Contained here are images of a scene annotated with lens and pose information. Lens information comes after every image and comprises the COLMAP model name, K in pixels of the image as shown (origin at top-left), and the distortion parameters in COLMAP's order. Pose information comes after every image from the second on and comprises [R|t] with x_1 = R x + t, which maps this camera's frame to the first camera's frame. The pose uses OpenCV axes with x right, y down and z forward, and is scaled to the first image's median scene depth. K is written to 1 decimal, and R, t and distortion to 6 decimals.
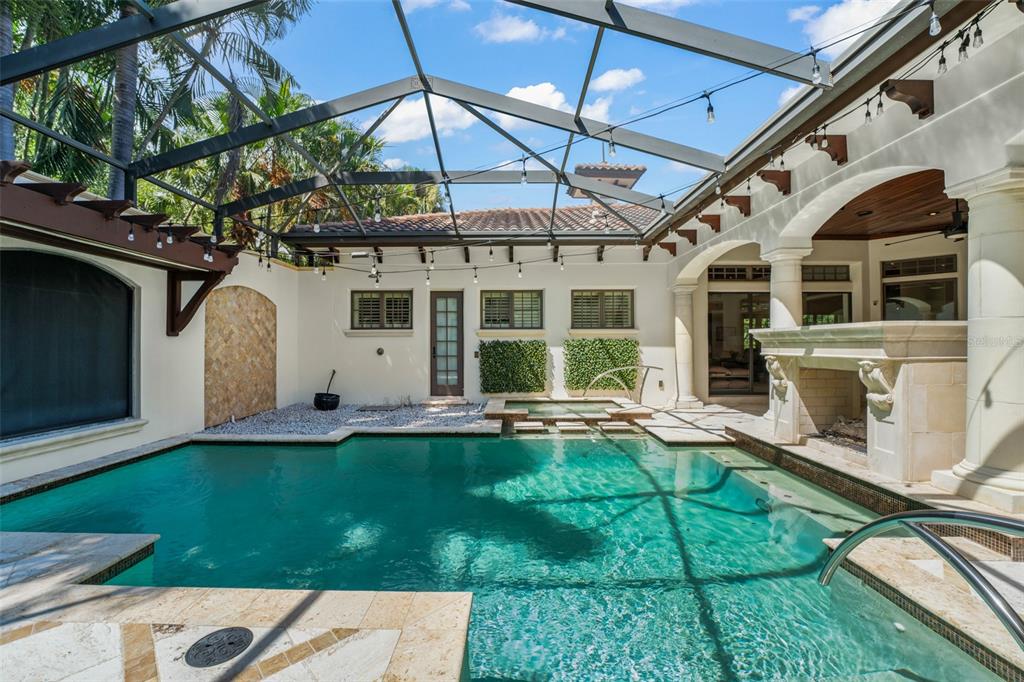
lens RADIAL K [[411.5, 0, 512.0], [0, 411.5, 341.0], [0, 0, 1]] dist [-0.001731, -0.000097]
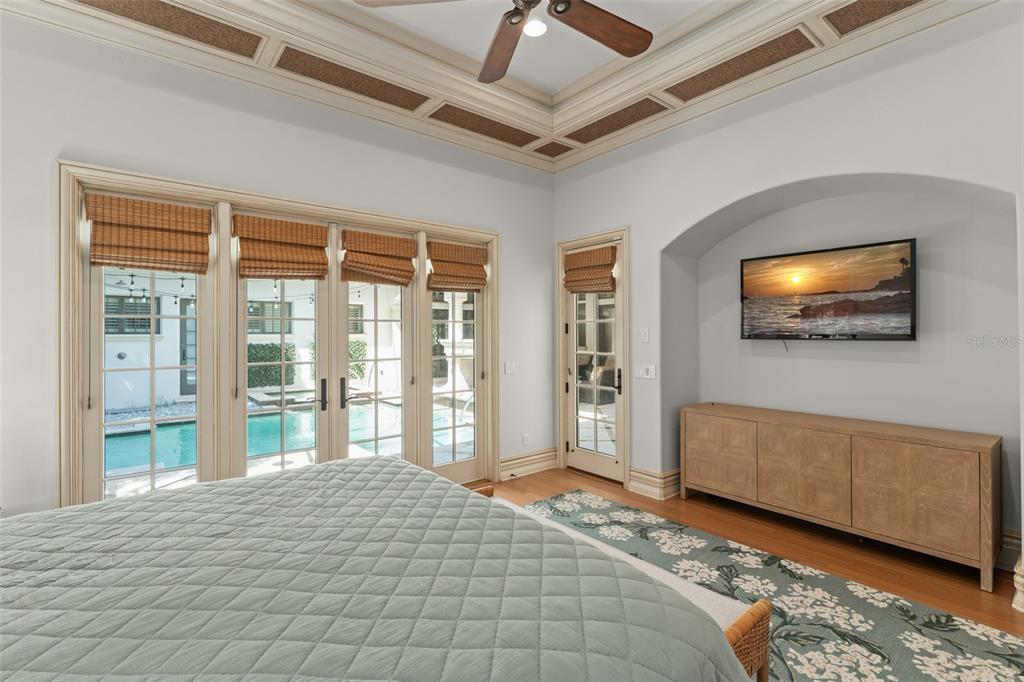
lens RADIAL K [[463.8, 0, 510.8], [0, 463.8, 332.6], [0, 0, 1]] dist [-0.000549, -0.000119]
pose [[0.768906, 0.002991, 0.639354, -0.350636], [-0.004141, 0.999991, 0.000302, -0.040625], [-0.639348, -0.002880, 0.768912, -0.557592]]
